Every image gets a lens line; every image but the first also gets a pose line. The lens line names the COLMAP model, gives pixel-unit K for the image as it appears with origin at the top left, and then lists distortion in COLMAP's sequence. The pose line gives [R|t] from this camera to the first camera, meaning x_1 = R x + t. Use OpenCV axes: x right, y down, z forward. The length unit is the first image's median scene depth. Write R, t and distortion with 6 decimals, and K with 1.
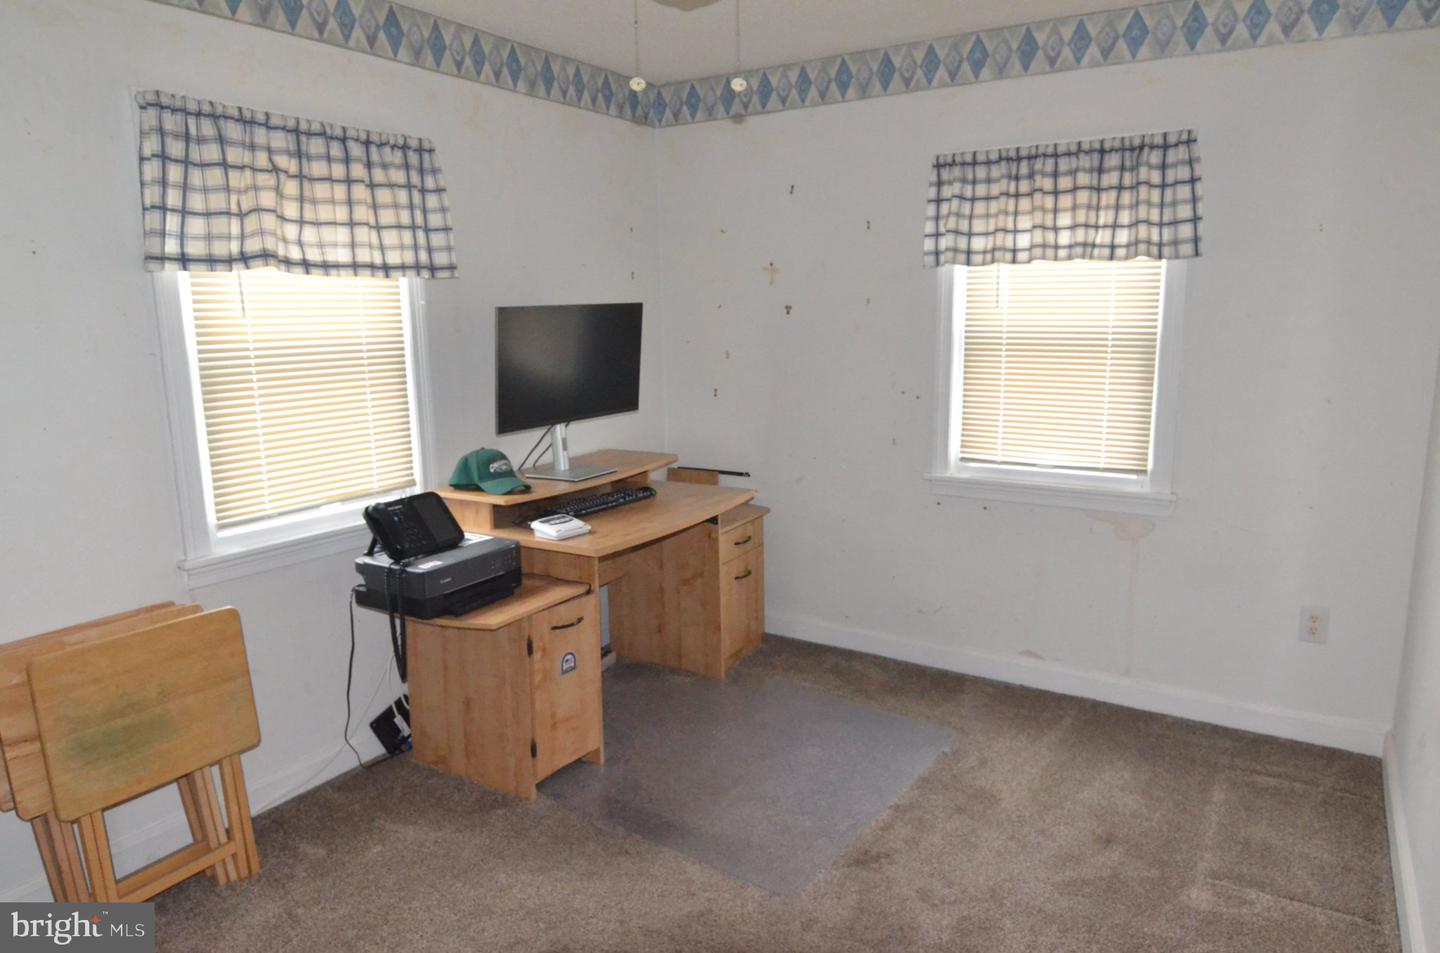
lens RADIAL K [[928.8, 0, 722.4], [0, 928.8, 477.2], [0, 0, 1]] dist [-0.007601, -0.004352]
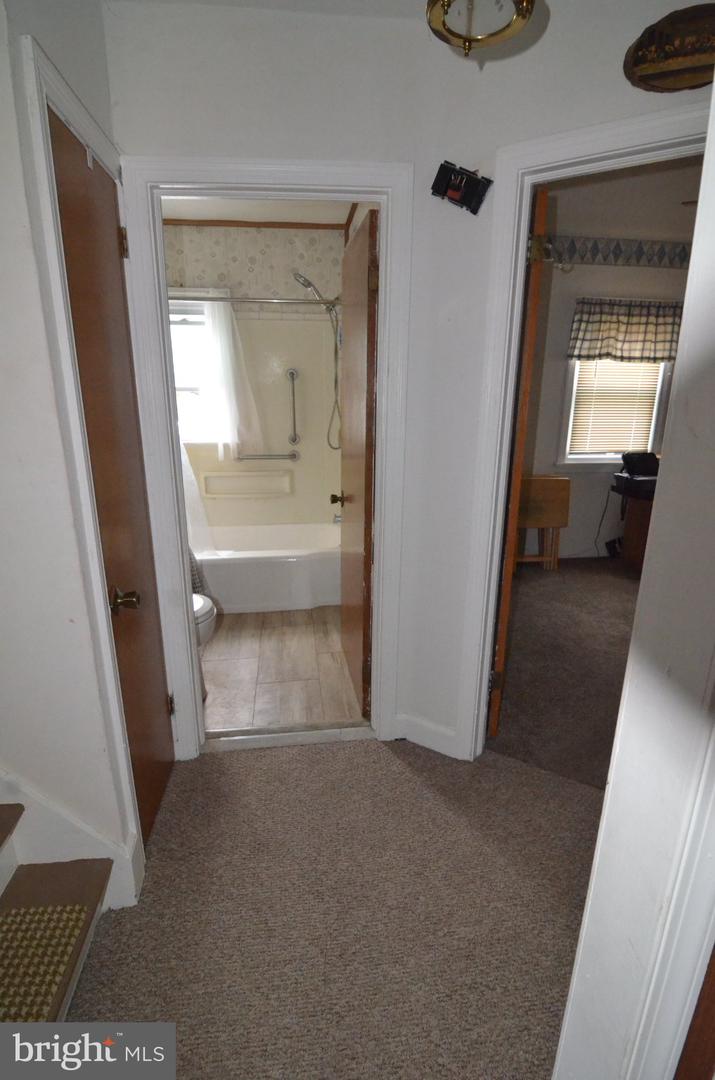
lens RADIAL K [[510.5, 0, 358.0], [0, 510.5, 537.4], [0, 0, 1]] dist [-0.014403, -0.000064]
pose [[0.634675, 0.230164, -0.737707, 0.258957], [-0.153821, 0.973140, 0.171281, 0.137124], [0.757316, 0.004767, 0.653032, -0.514571]]
